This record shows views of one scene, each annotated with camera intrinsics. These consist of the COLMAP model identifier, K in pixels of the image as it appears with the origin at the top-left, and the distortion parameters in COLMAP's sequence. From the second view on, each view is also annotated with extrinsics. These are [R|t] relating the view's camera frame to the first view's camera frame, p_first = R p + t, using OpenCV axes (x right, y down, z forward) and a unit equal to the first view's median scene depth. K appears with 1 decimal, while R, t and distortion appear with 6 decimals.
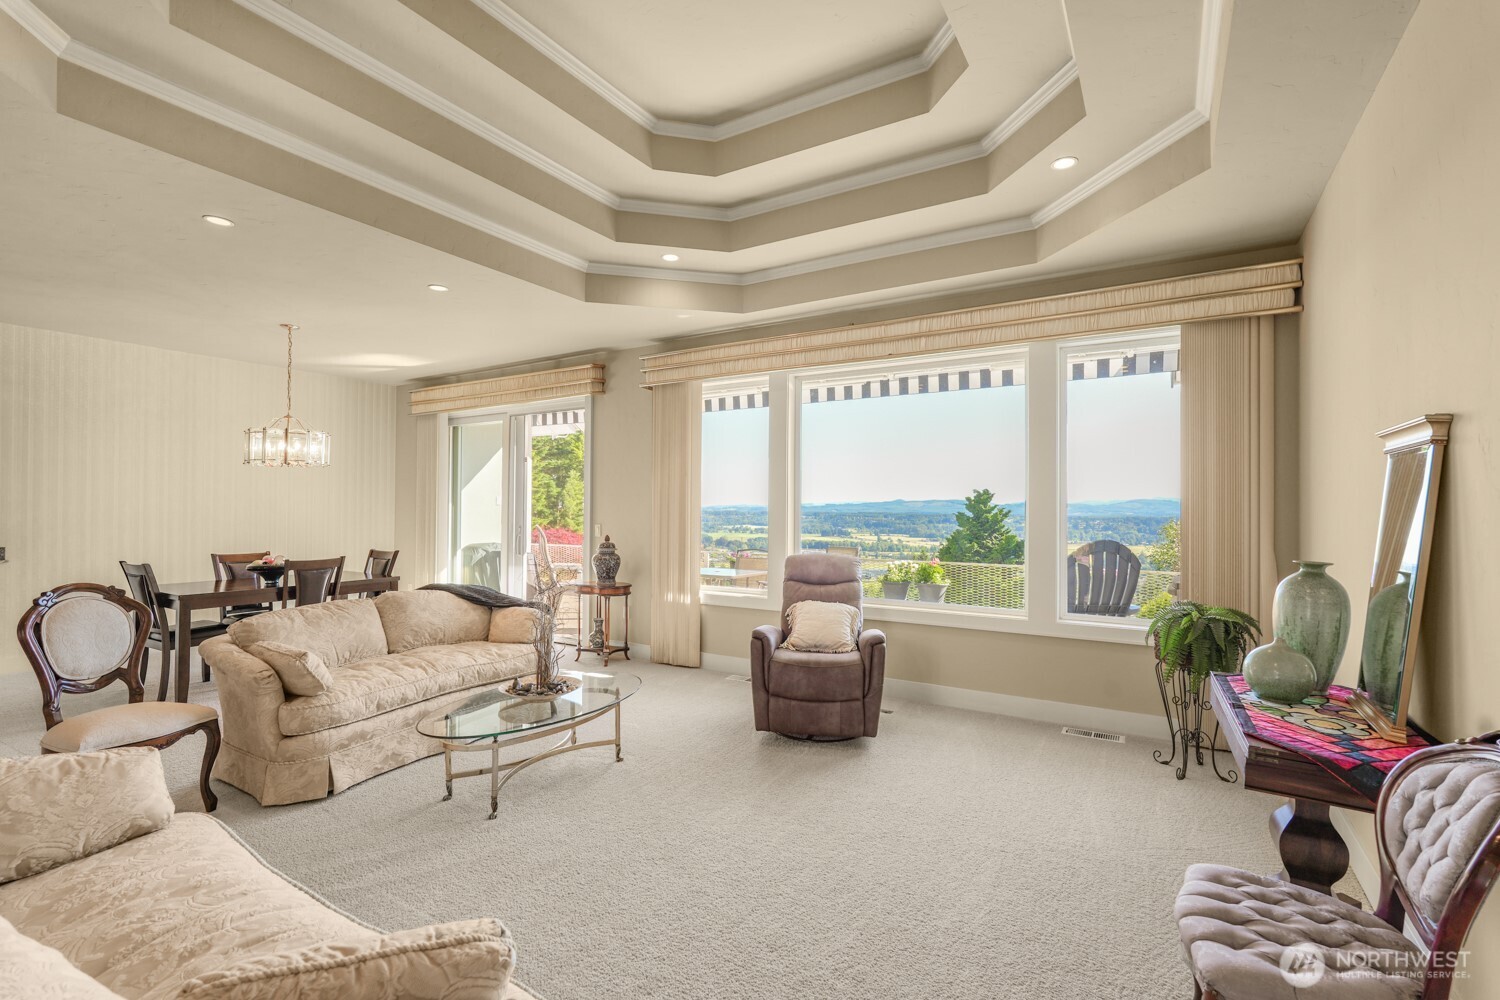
lens RADIAL K [[677.7, 0, 750.0], [0, 677.7, 500.0], [0, 0, 1]] dist [-0.012586, 0.000177]
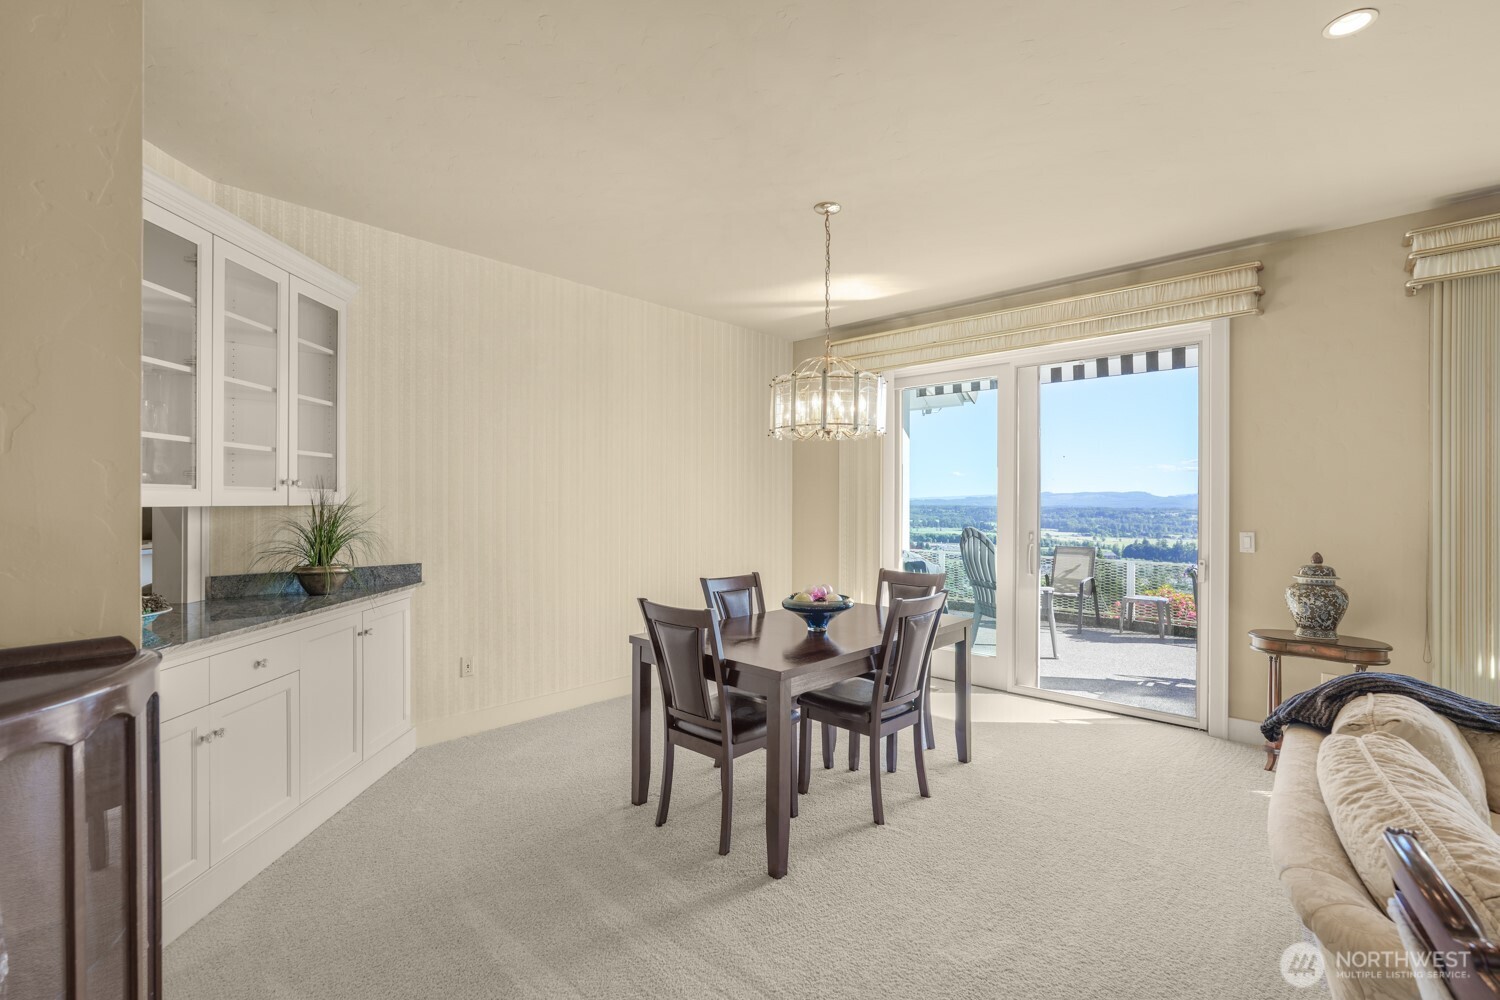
lens RADIAL K [[663.0, 0, 750.0], [0, 663.0, 500.0], [0, 0, 1]] dist [-0.012838, 0.006186]
pose [[0.979263, -0.002216, -0.202579, -0.855068], [0.004144, 0.999950, 0.009094, 0.000235], [0.202549, -0.009745, 0.979224, 0.535936]]
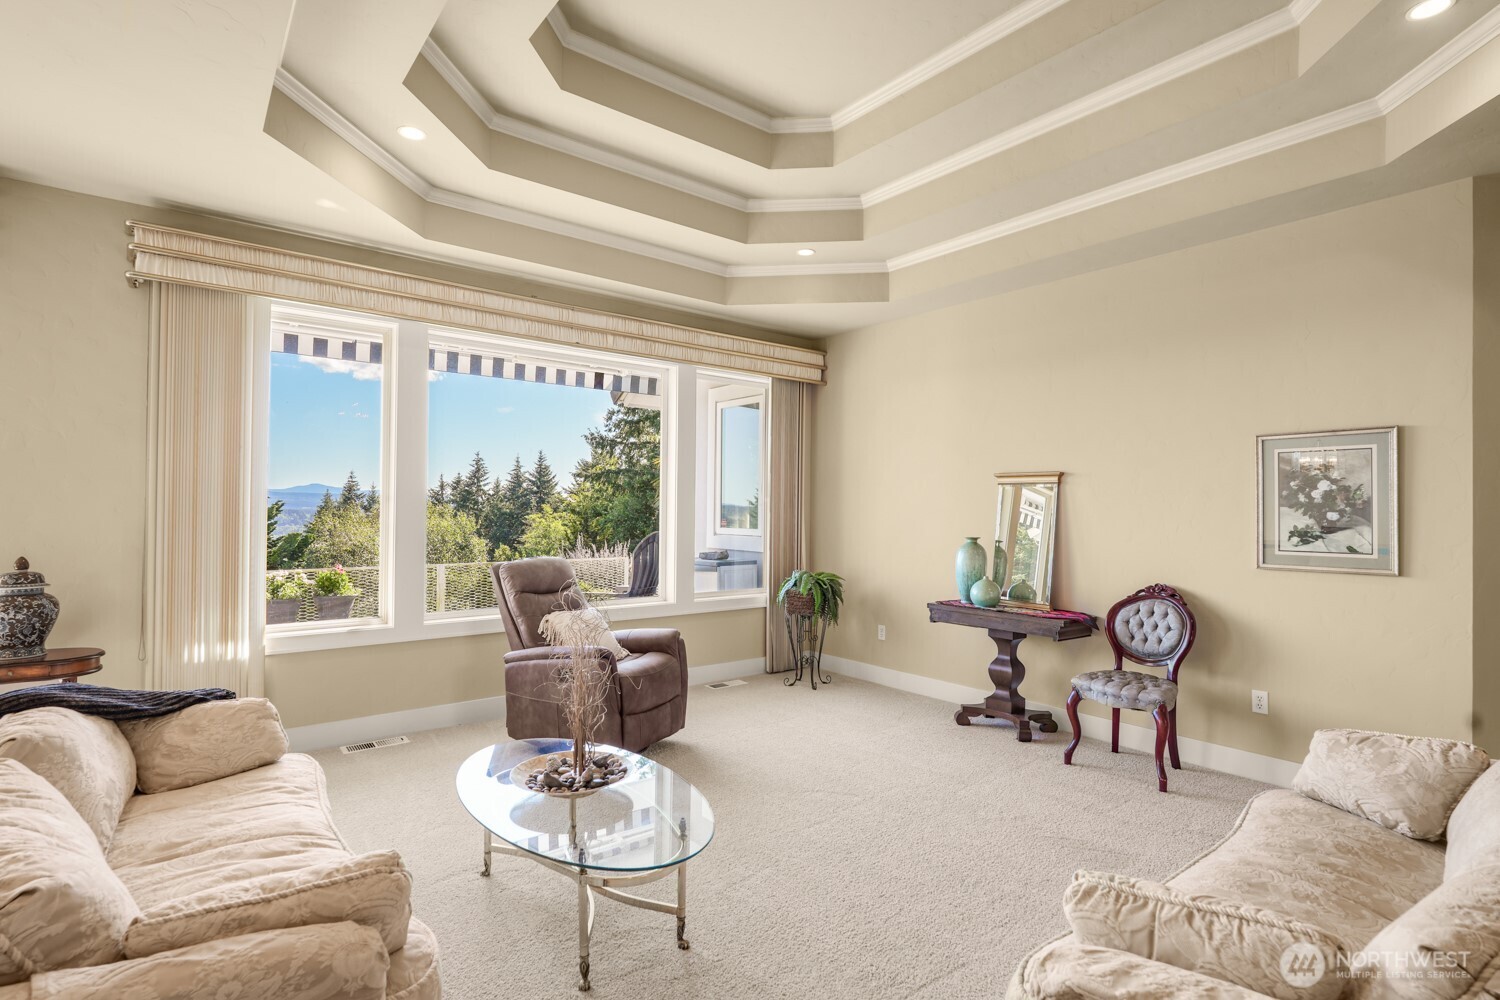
lens RADIAL K [[732.8, 0, 750.0], [0, 732.8, 500.0], [0, 0, 1]] dist [-0.004040, 0.000115]
pose [[0.342913, 0.009140, 0.939323, -0.789488], [-0.021340, 0.999770, -0.001937, 0.001025], [-0.939125, -0.019381, 0.343030, 0.494451]]
